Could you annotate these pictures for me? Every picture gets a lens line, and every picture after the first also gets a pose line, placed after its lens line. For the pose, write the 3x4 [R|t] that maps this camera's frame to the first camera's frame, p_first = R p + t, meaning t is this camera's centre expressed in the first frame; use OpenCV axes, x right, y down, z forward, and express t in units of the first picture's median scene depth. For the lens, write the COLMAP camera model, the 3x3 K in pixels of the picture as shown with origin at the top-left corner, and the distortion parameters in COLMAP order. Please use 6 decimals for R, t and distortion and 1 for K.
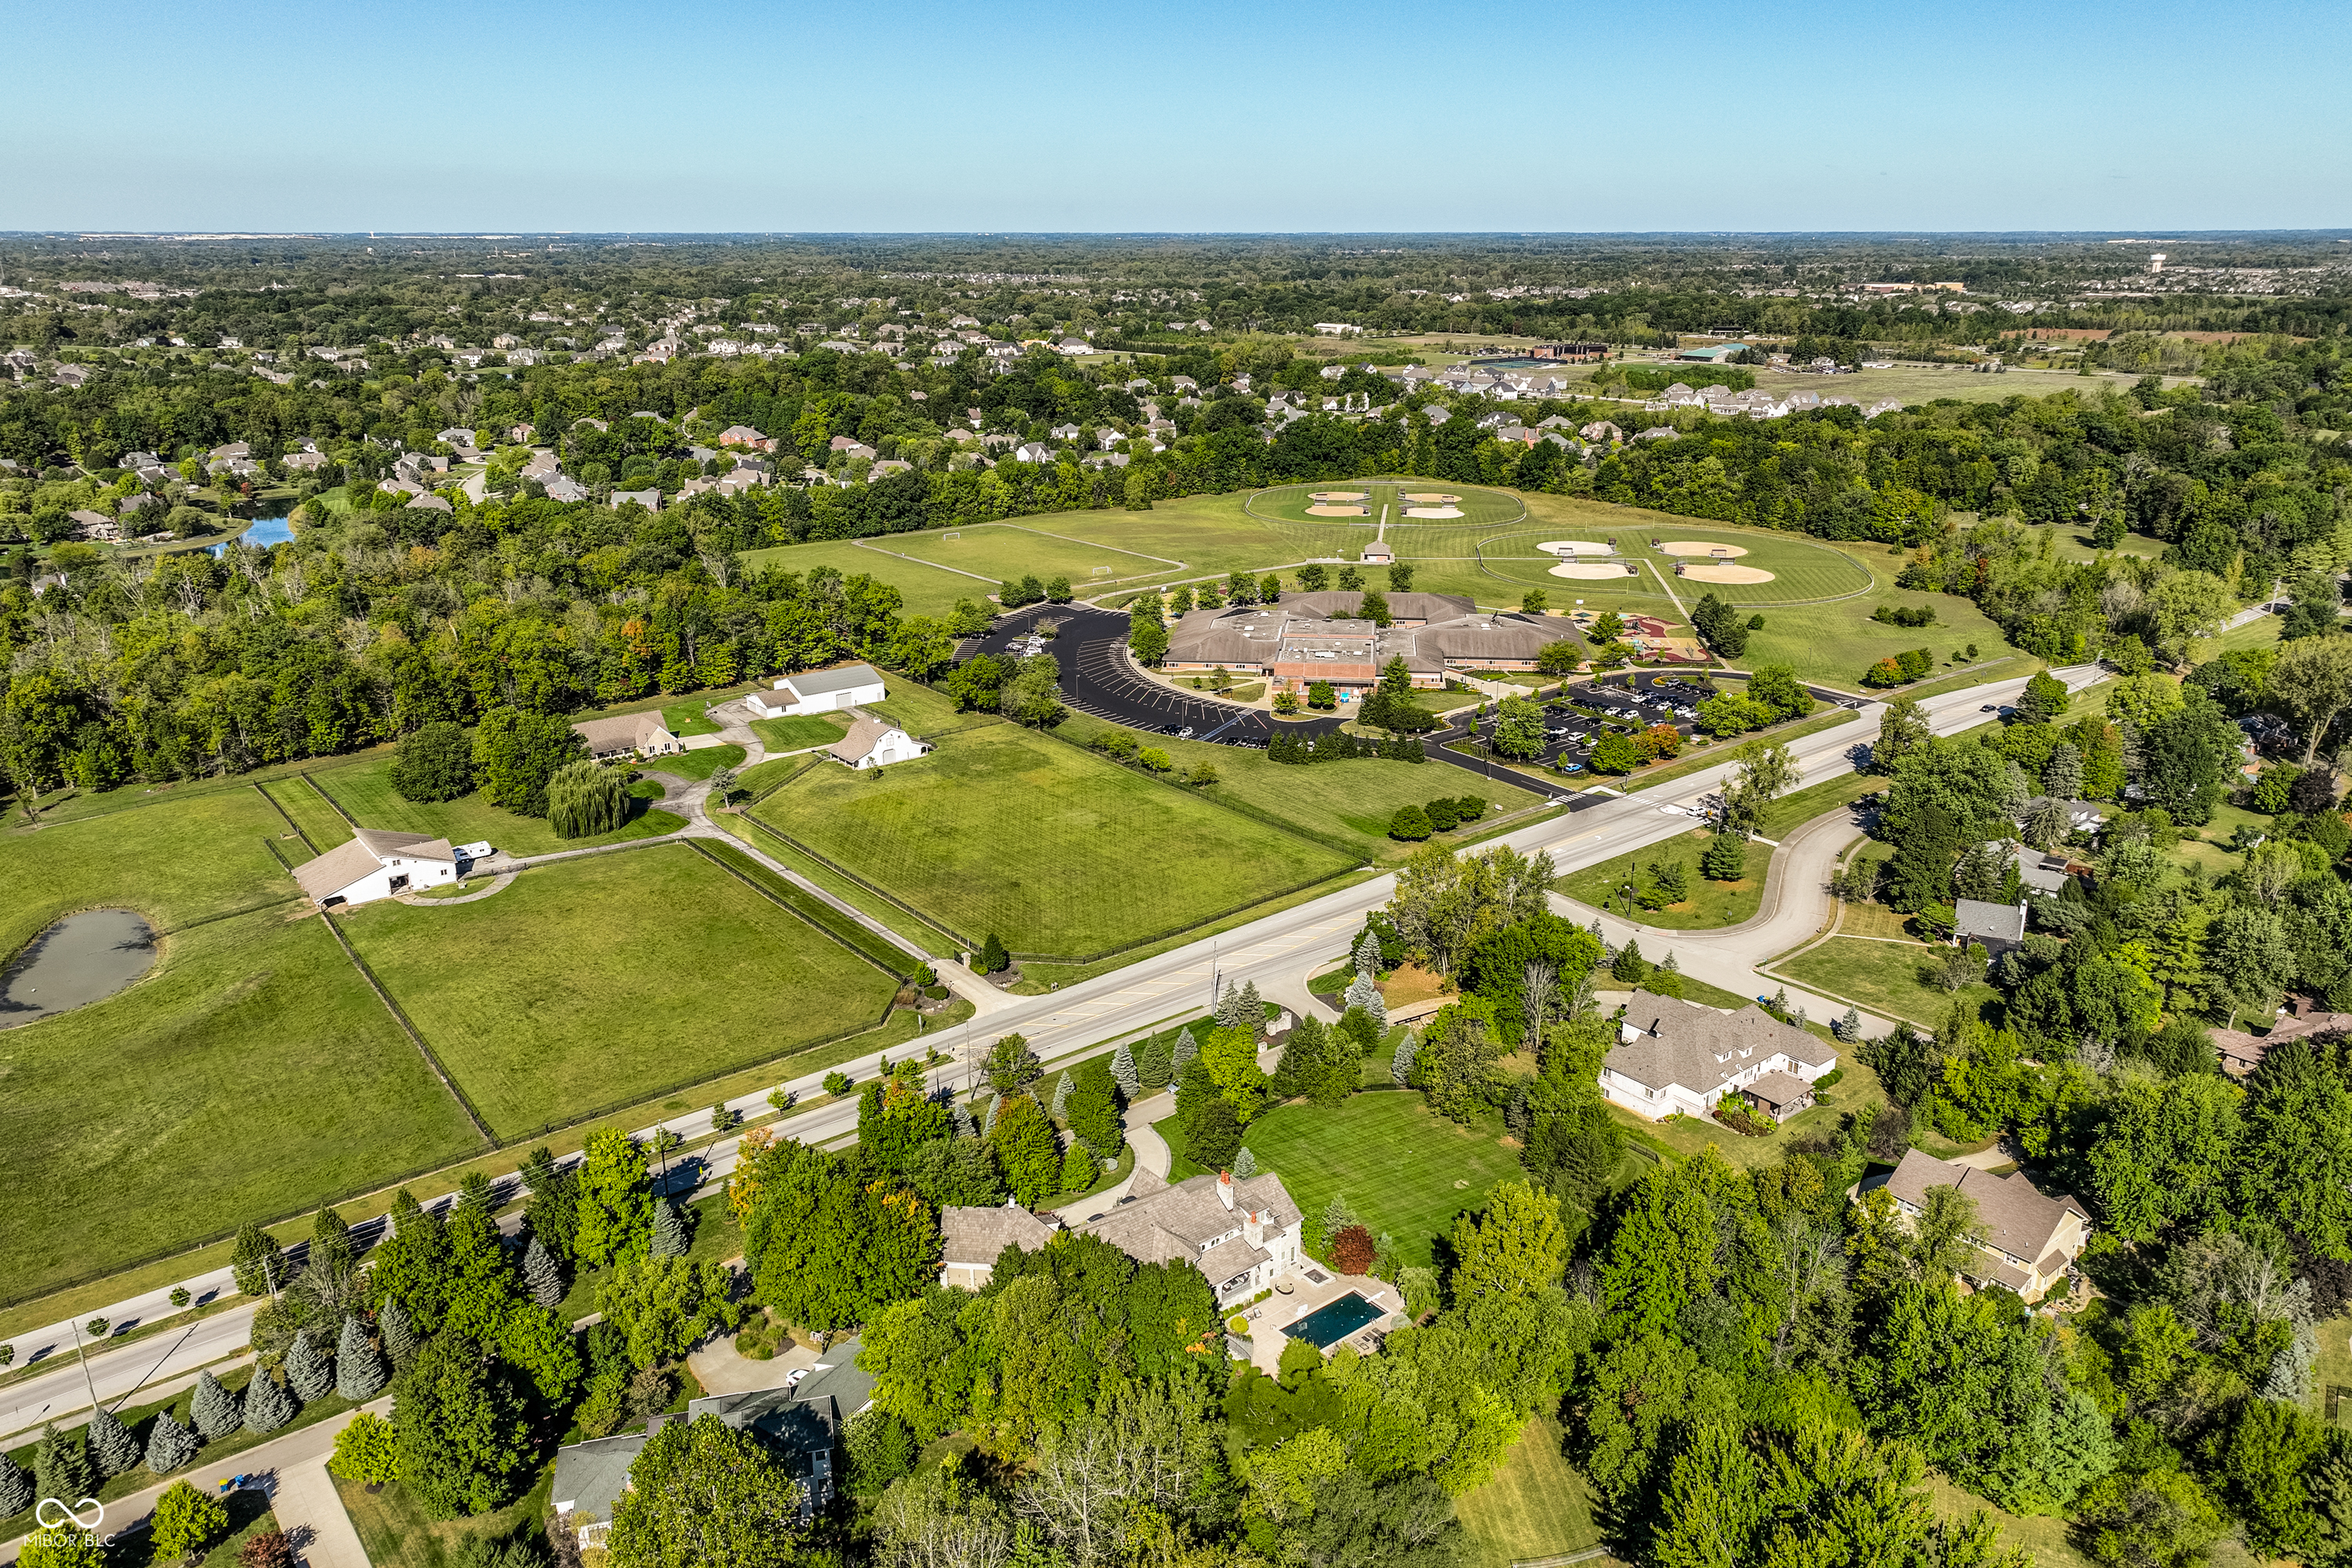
lens RADIAL K [[1677.3, 0, 1180.7], [0, 1677.3, 796.1], [0, 0, 1]] dist [0.005705, 0.004100]
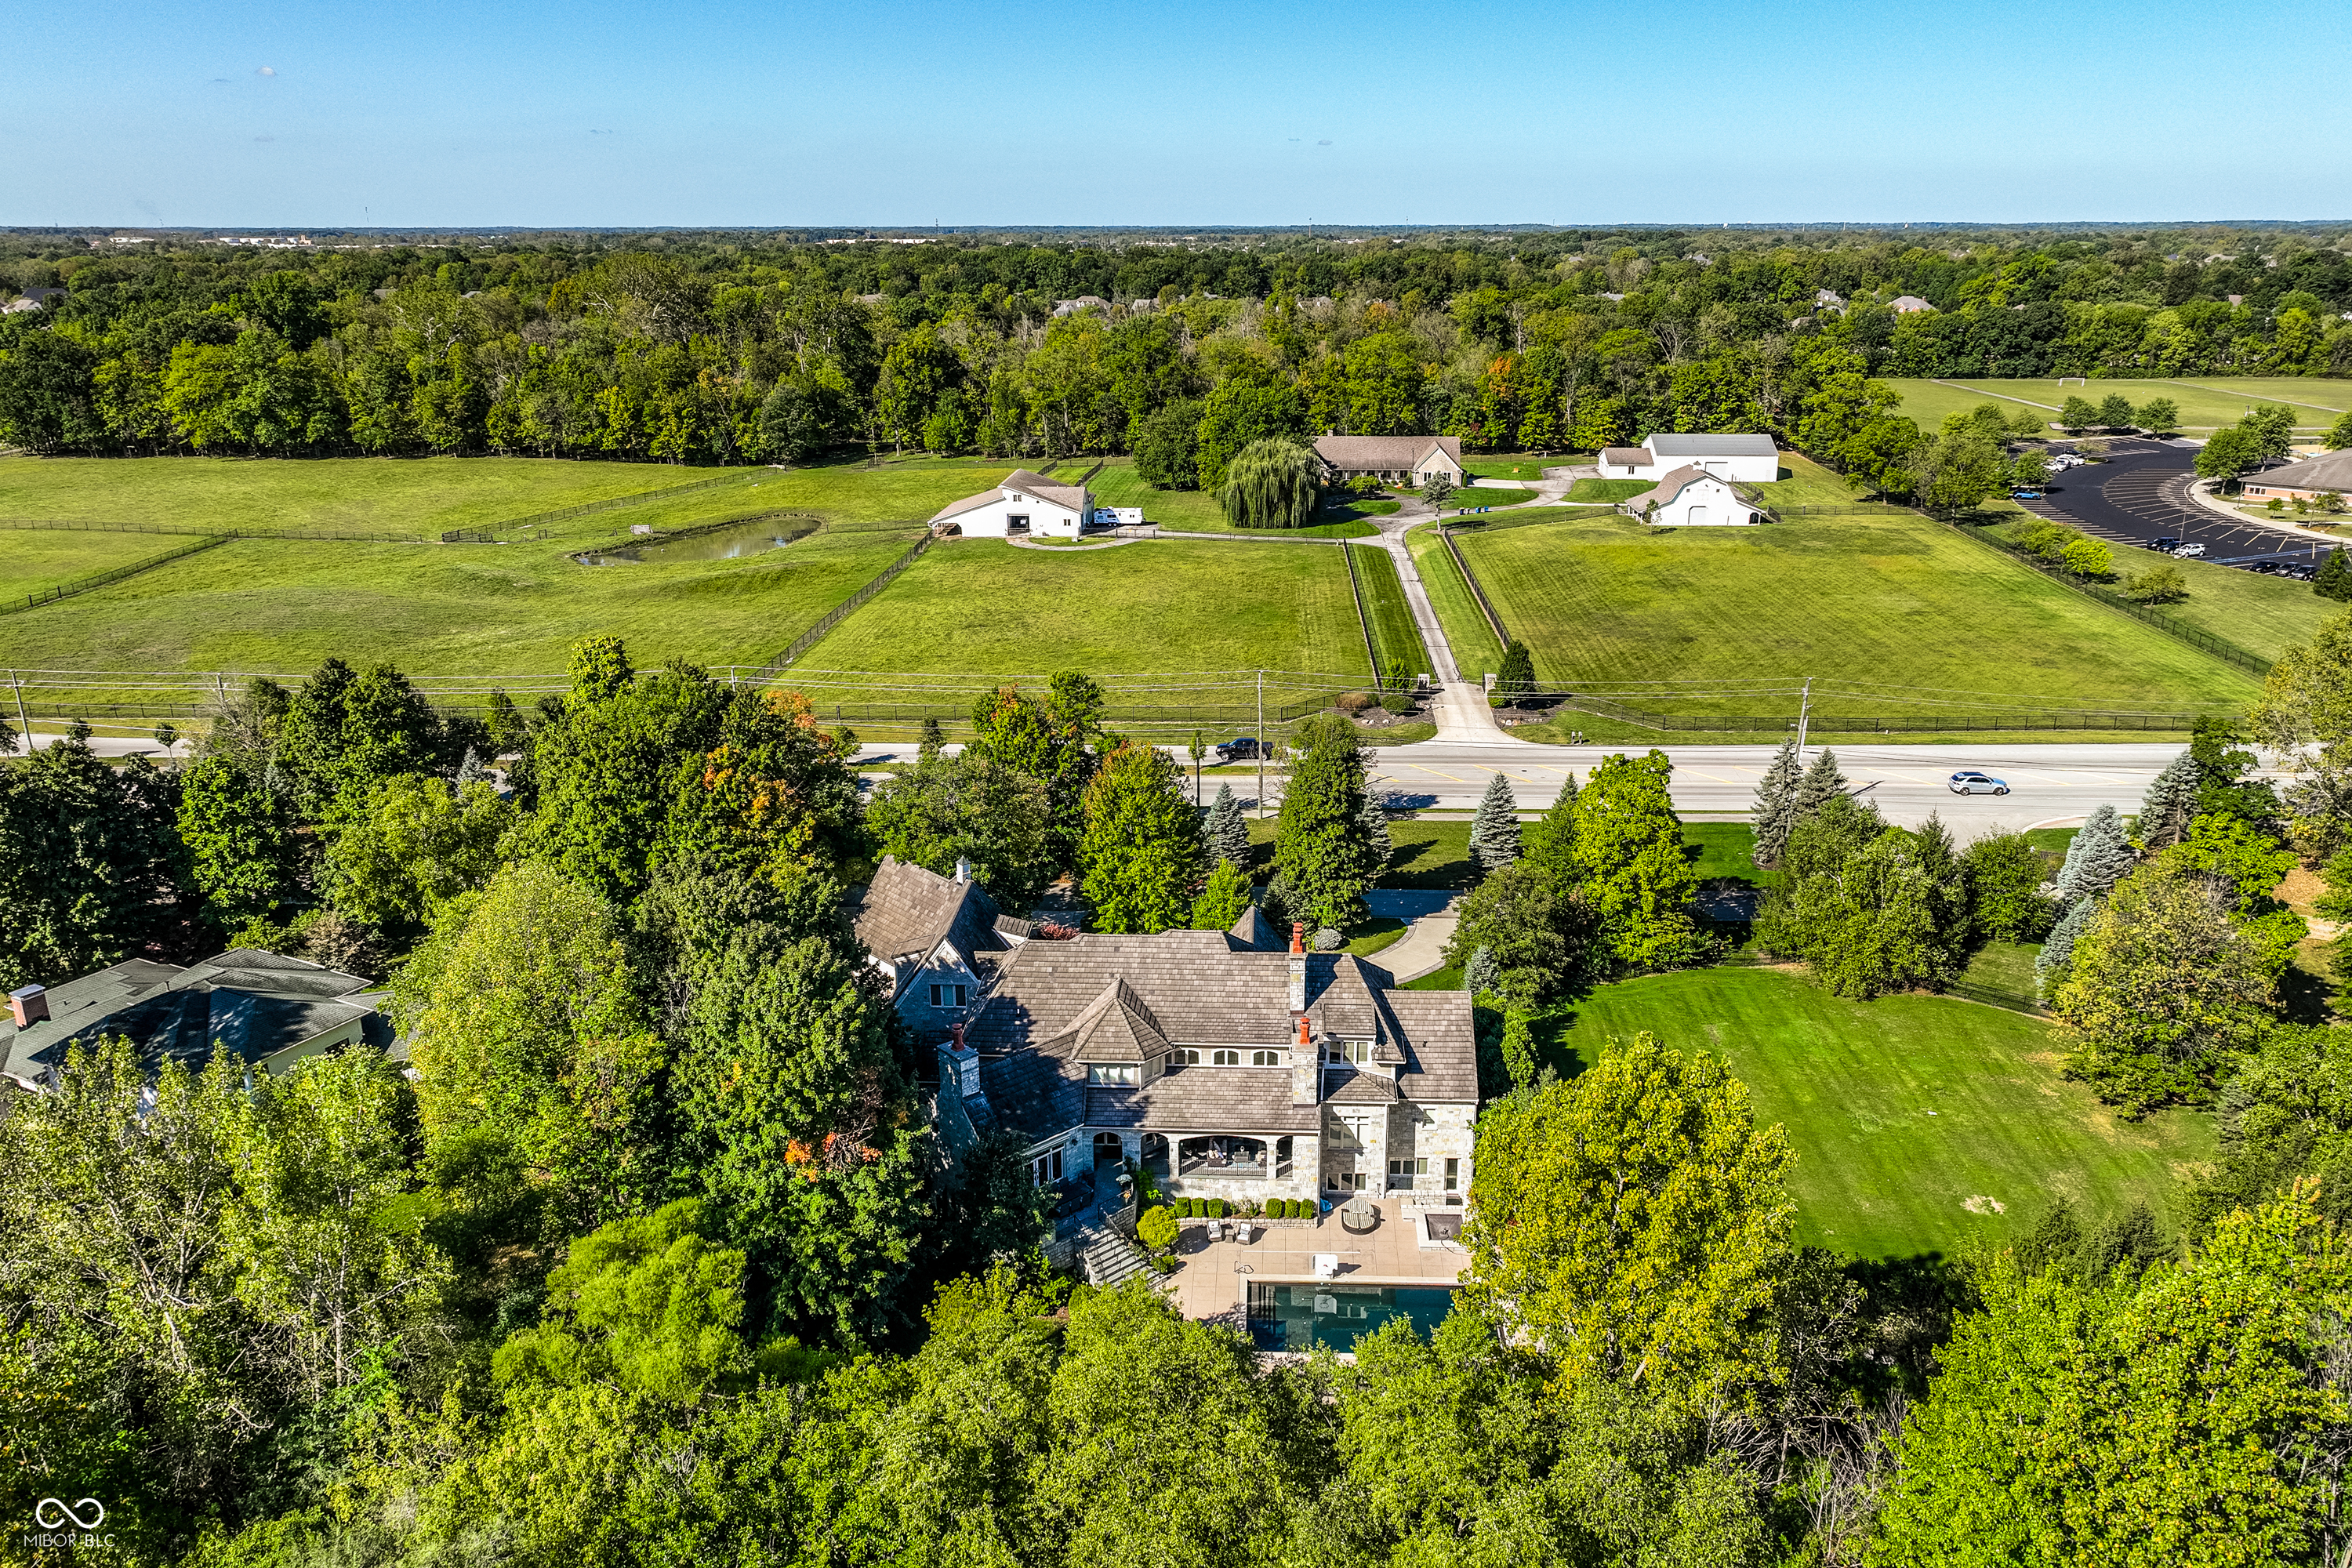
lens RADIAL K [[1714.1, 0, 1212.3], [0, 1714.1, 784.8], [0, 0, 1]] dist [0.000990, 0.006645]
pose [[0.756214, 0.207591, -0.620521, 0.149924], [-0.209899, 0.975182, 0.070442, 0.081864], [0.619744, 0.076978, 0.781020, 0.318597]]
